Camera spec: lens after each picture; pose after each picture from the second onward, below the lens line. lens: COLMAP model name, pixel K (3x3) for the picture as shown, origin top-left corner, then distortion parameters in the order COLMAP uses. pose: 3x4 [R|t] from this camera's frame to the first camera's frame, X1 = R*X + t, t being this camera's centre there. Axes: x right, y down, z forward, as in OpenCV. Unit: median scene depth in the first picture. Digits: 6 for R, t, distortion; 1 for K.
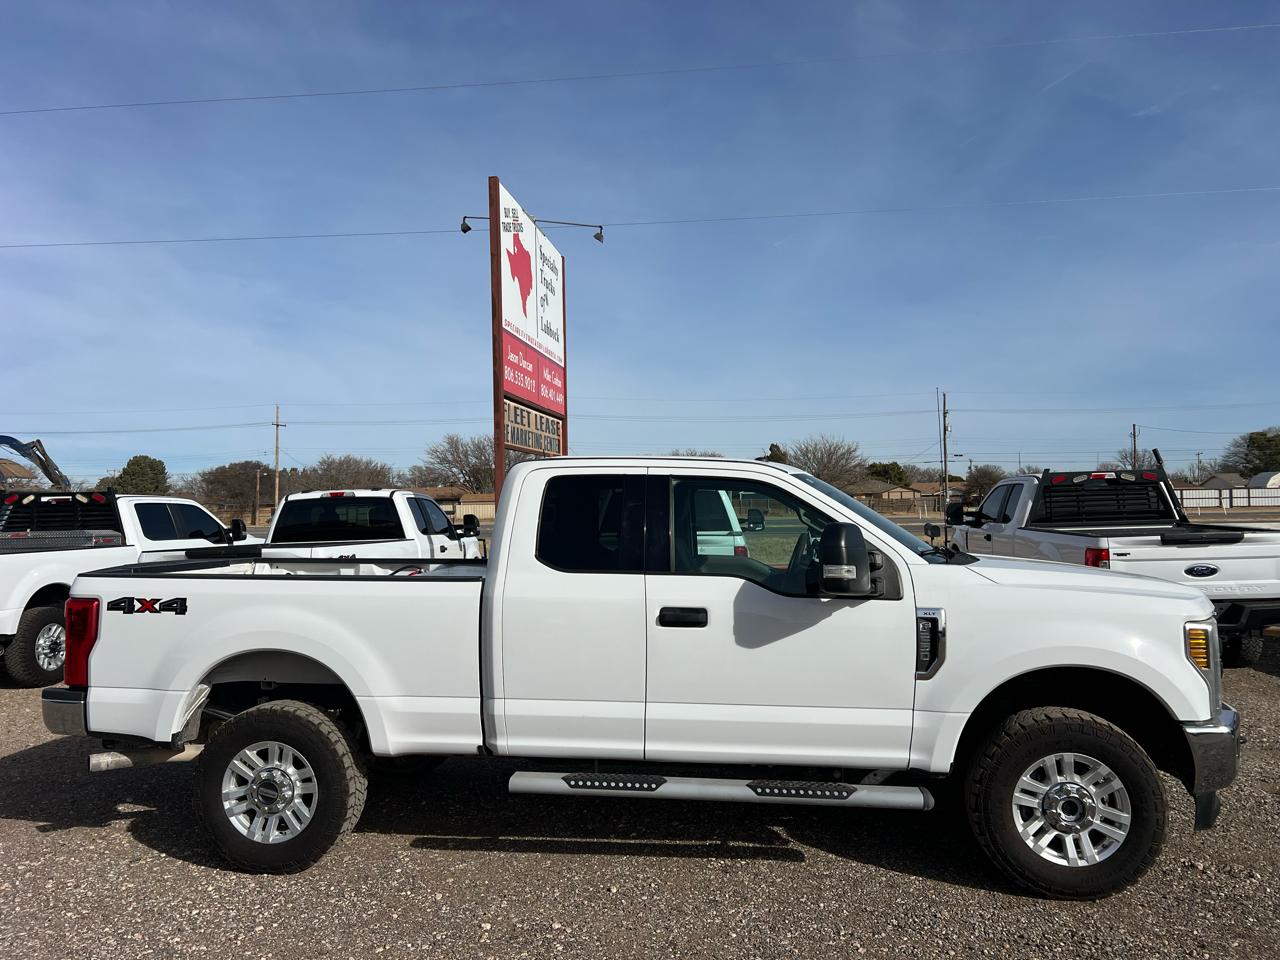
lens RADIAL K [[984.4, 0, 640.9], [0, 984.4, 495.1], [0, 0, 1]] dist [0.047851, -0.067115]
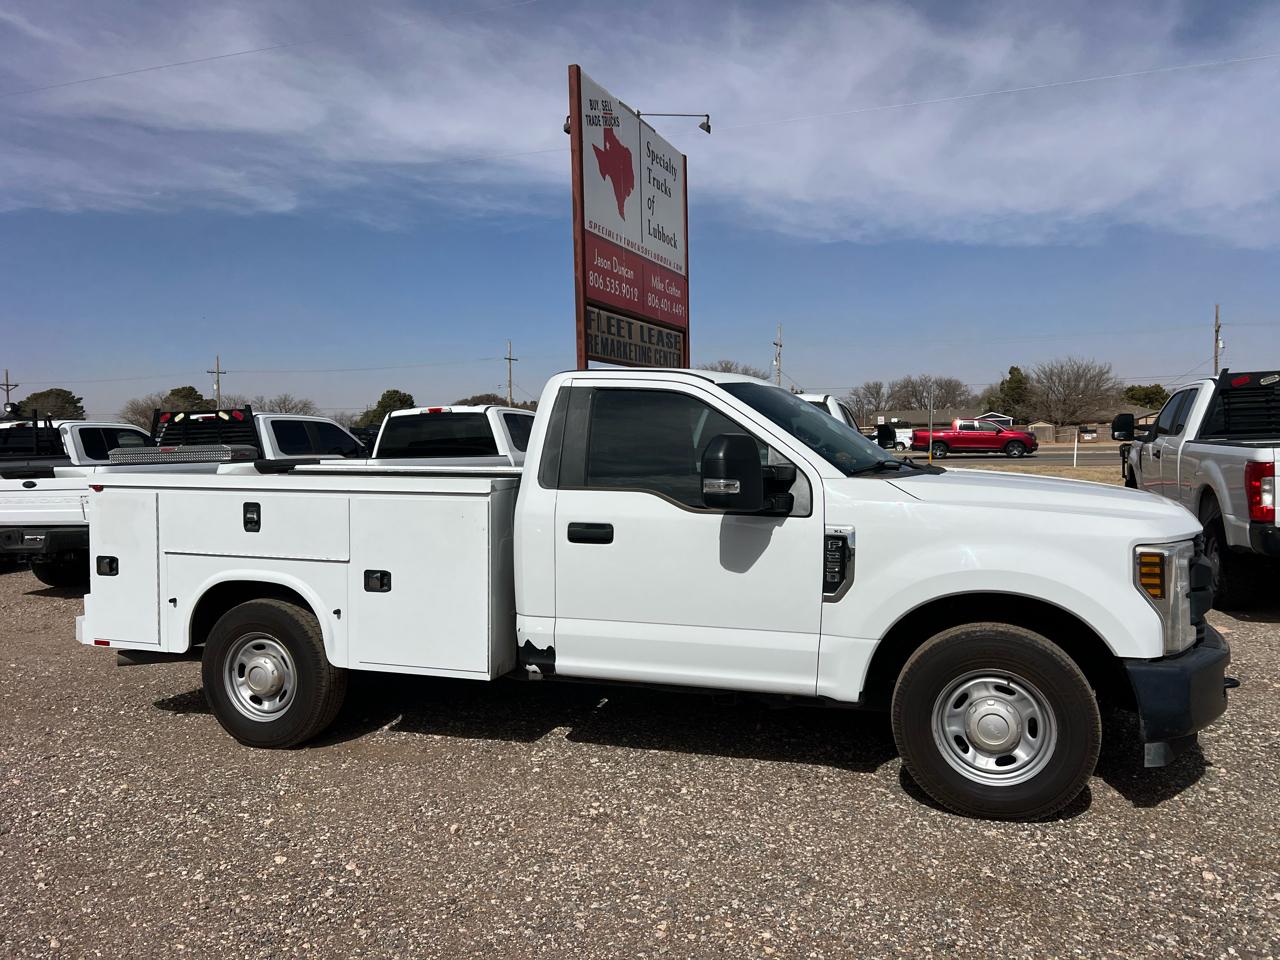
lens RADIAL K [[984.4, 0, 642.6], [0, 984.4, 491.1], [0, 0, 1]] dist [0.047851, -0.067115]
pose [[0.972824, 0.008405, -0.231395, 0.122995], [0.006905, 0.997844, 0.065272, 0.016180], [0.231444, -0.065095, 0.970668, 0.077728]]
